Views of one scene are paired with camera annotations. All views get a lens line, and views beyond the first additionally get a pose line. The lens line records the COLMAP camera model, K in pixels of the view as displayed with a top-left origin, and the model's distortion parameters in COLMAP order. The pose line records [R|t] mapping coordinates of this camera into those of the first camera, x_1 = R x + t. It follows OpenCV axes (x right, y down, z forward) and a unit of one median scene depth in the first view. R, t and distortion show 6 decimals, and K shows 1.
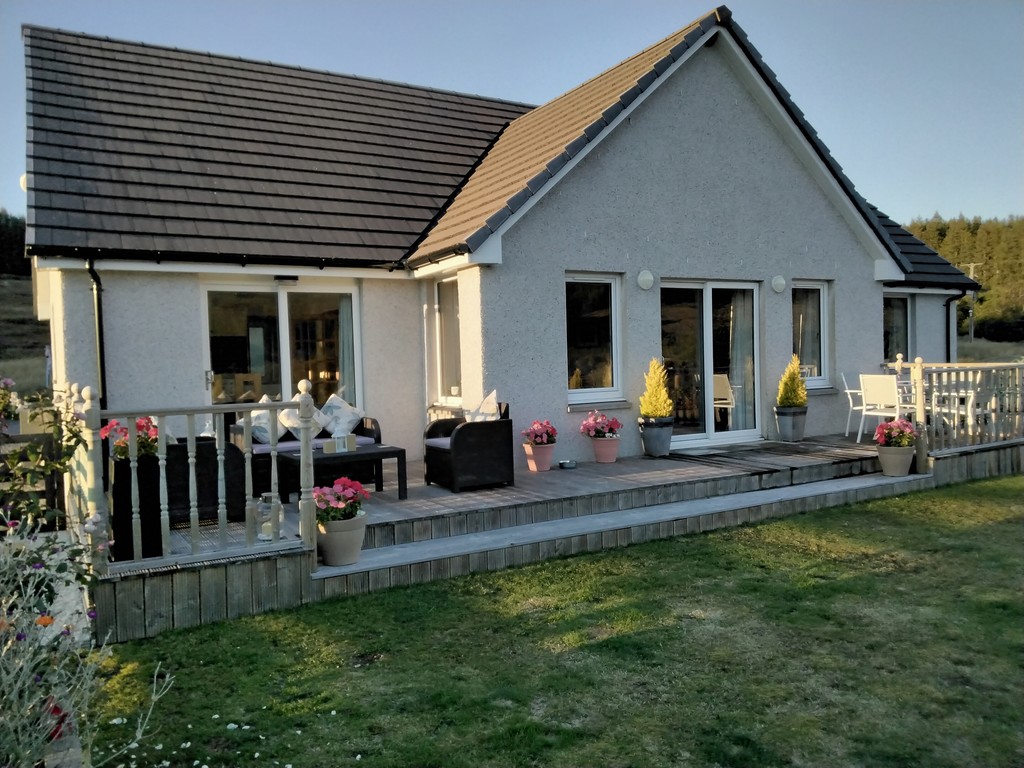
lens RADIAL K [[804.5, 0, 512.3], [0, 804.5, 382.0], [0, 0, 1]] dist [0.003522, -0.012903]
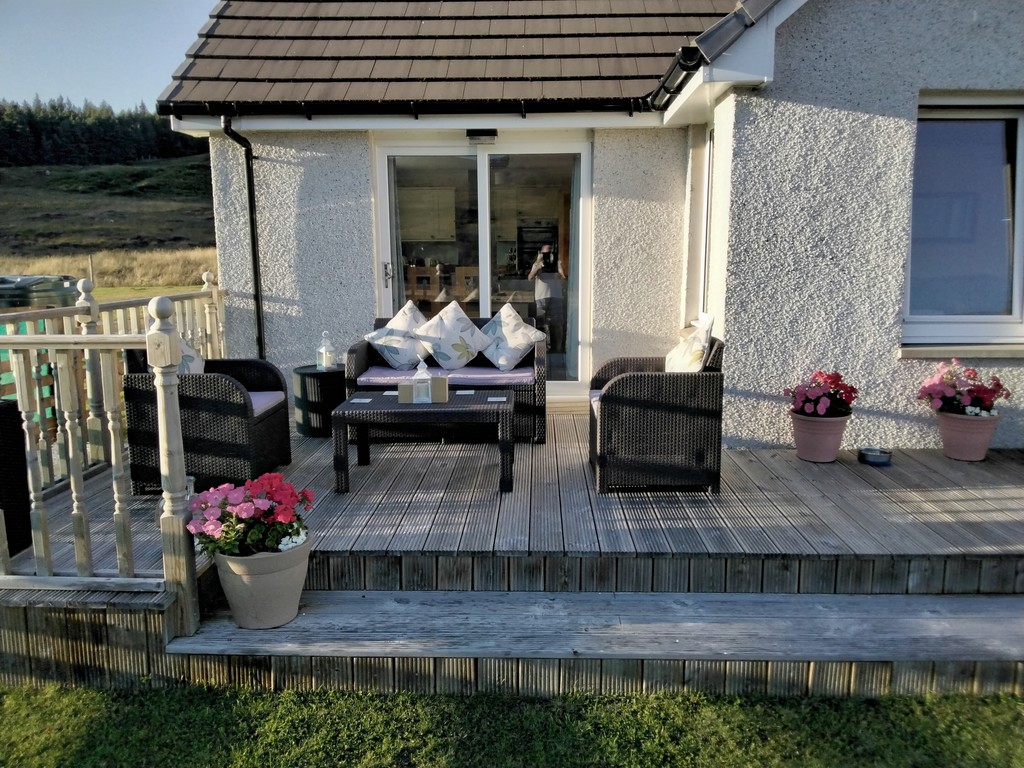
lens RADIAL K [[804.5, 0, 512.5], [0, 804.5, 383.6], [0, 0, 1]] dist [0.003522, -0.012903]
pose [[0.846371, 0.109495, -0.521216, 0.144094], [-0.033535, 0.987653, 0.153027, -0.021996], [0.531537, -0.112039, 0.839593, 0.422544]]
